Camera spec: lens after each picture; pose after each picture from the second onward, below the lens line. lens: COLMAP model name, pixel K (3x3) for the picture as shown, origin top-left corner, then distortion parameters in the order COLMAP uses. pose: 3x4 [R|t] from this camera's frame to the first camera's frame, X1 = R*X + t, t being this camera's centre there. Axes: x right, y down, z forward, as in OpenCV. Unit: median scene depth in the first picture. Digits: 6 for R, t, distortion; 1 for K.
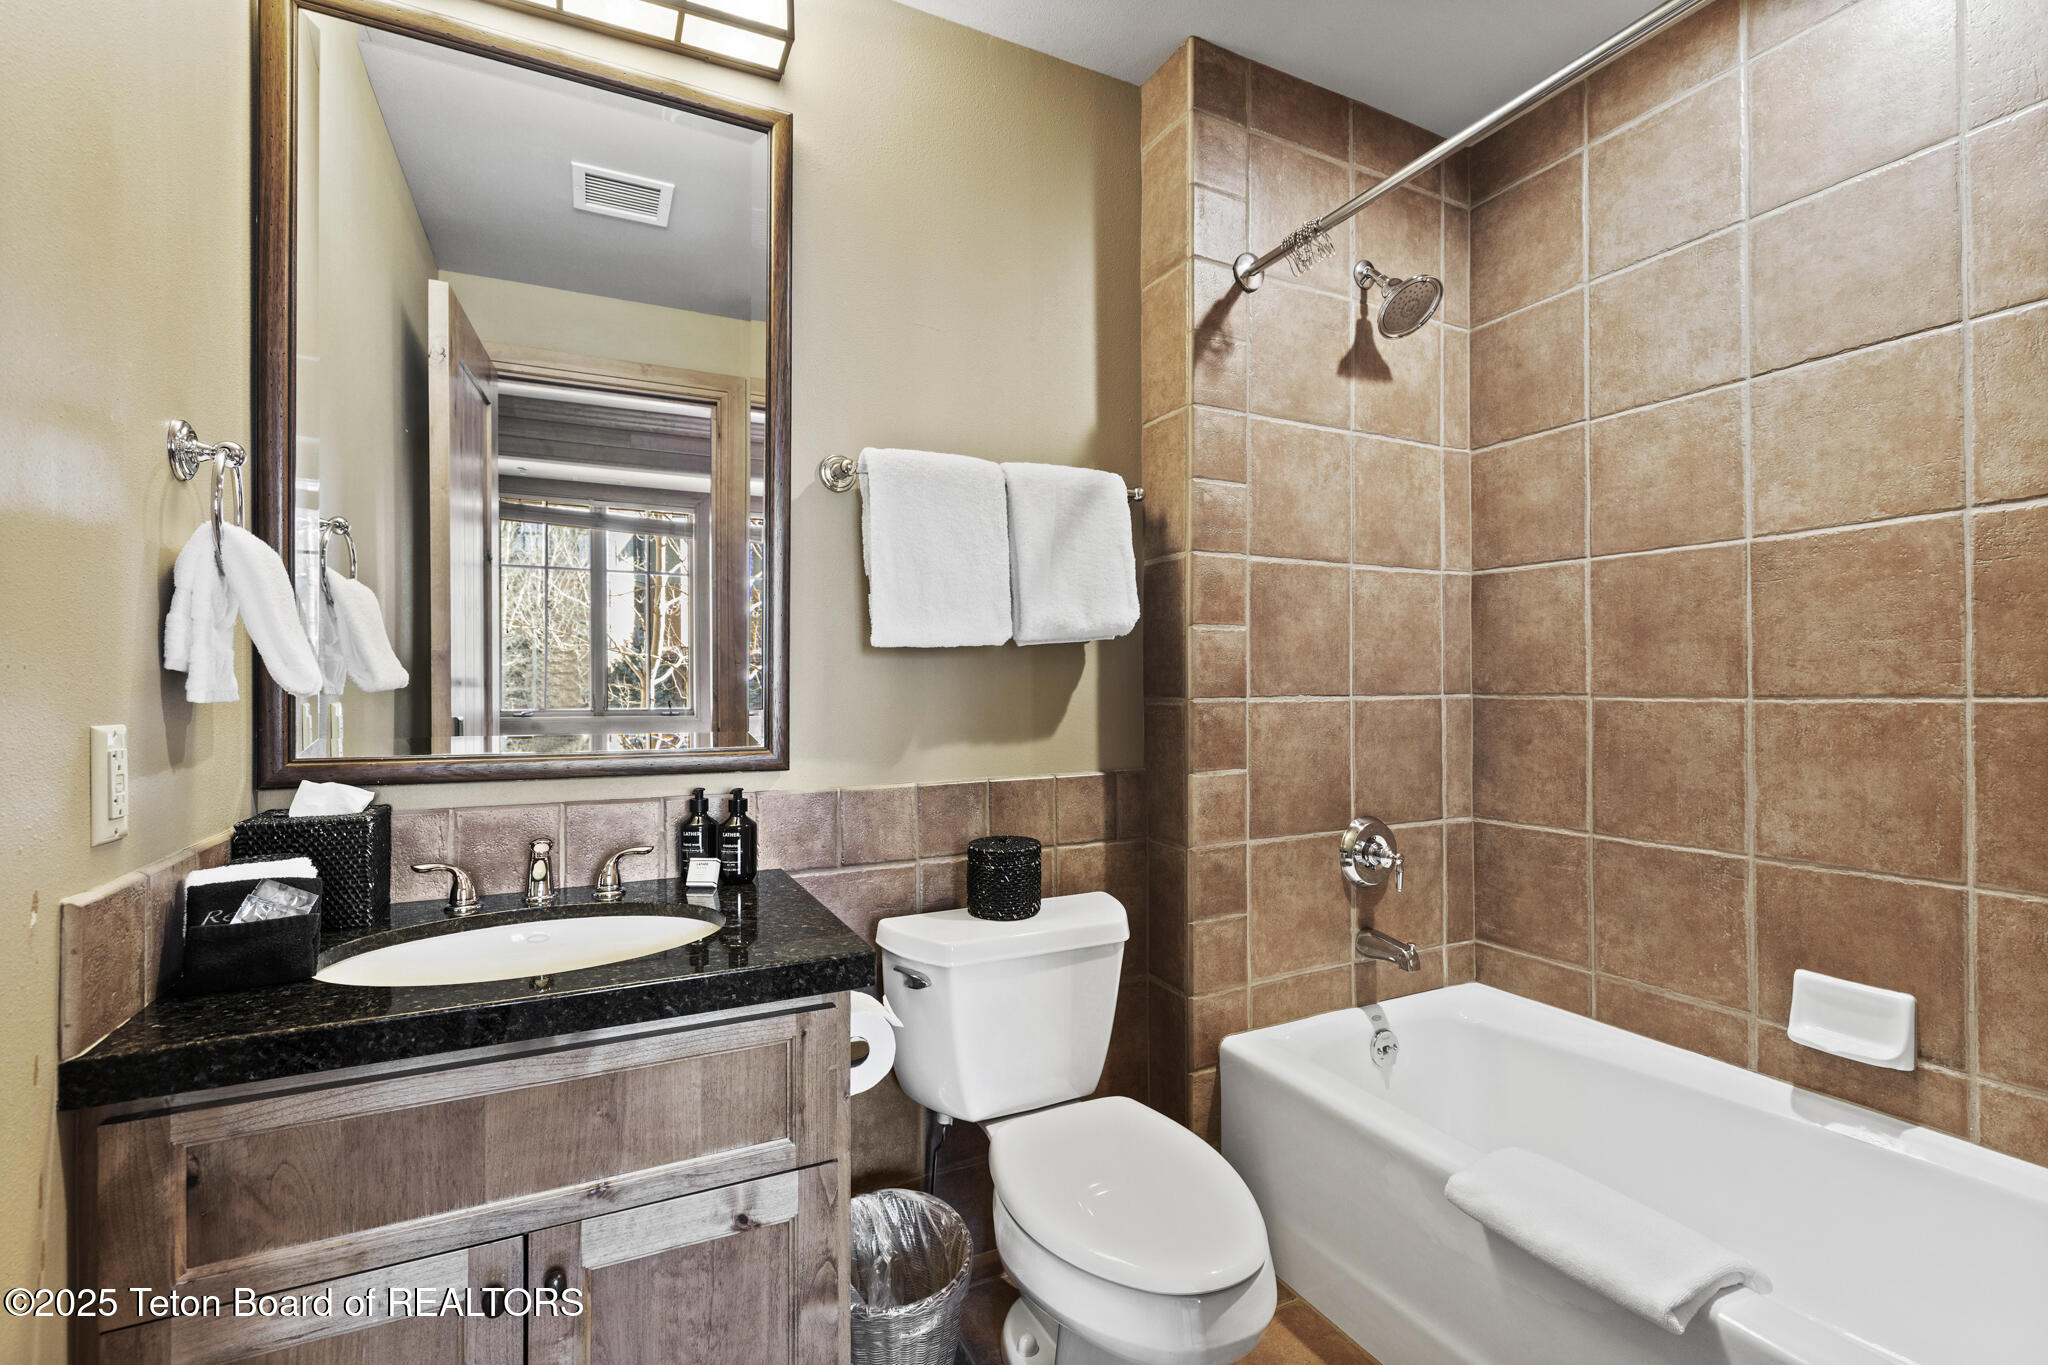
lens RADIAL K [[929.7, 0, 1023.5], [0, 929.7, 681.0], [0, 0, 1]] dist [0.007772, -0.001662]
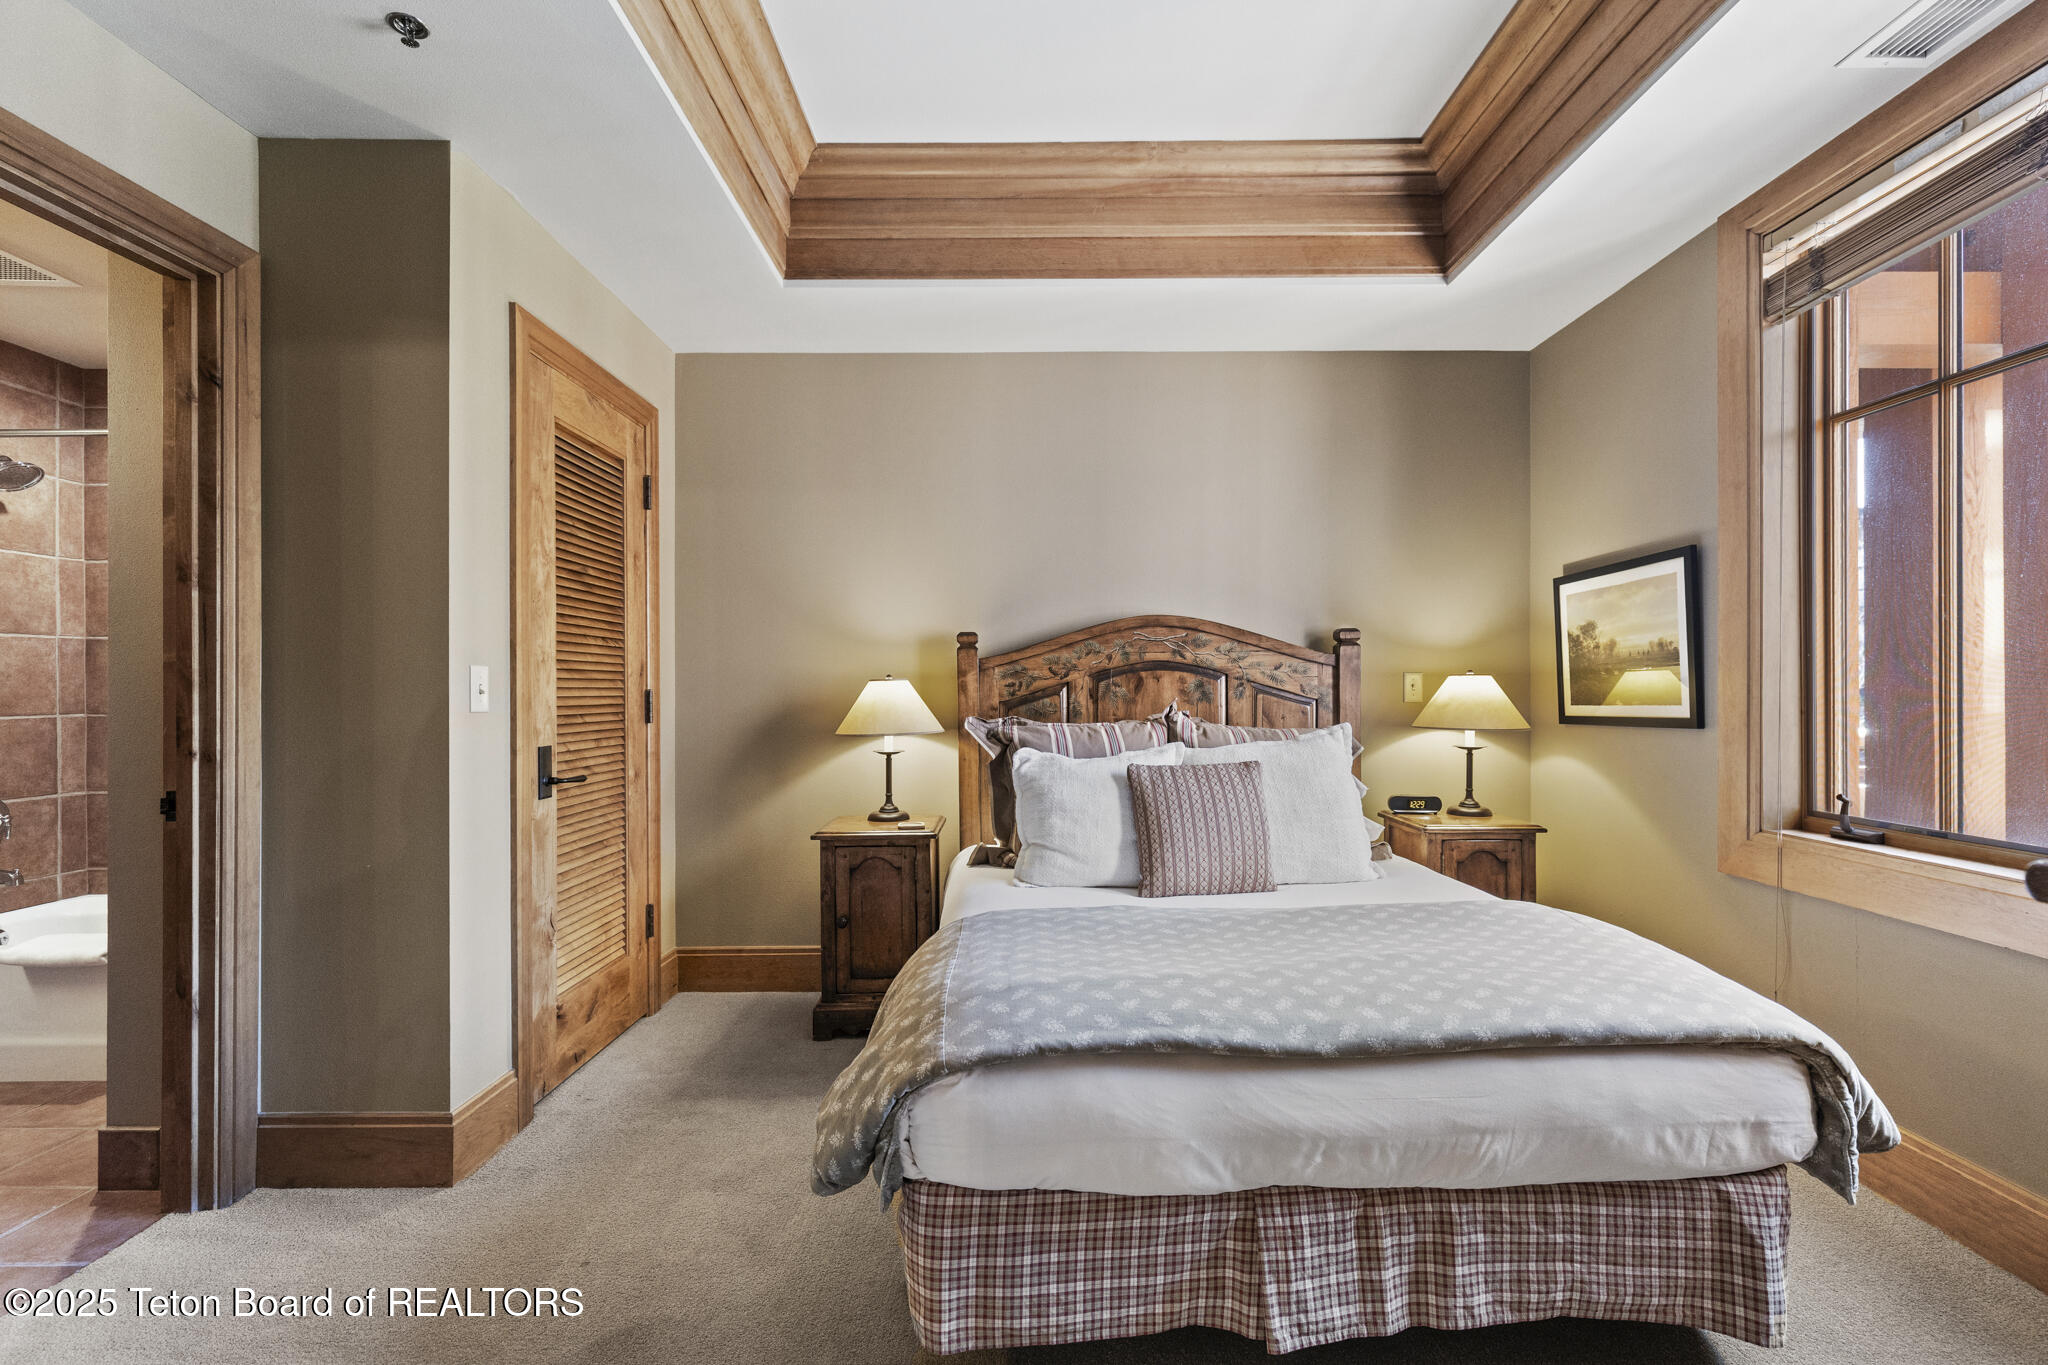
lens RADIAL K [[929.7, 0, 1030.6], [0, 929.7, 688.4], [0, 0, 1]] dist [0.007772, -0.001662]
pose [[0.466380, 0.001341, 0.884583, -0.180828], [0.003476, 0.999988, -0.003348, -0.018825], [-0.884578, 0.004637, 0.466370, -1.185930]]
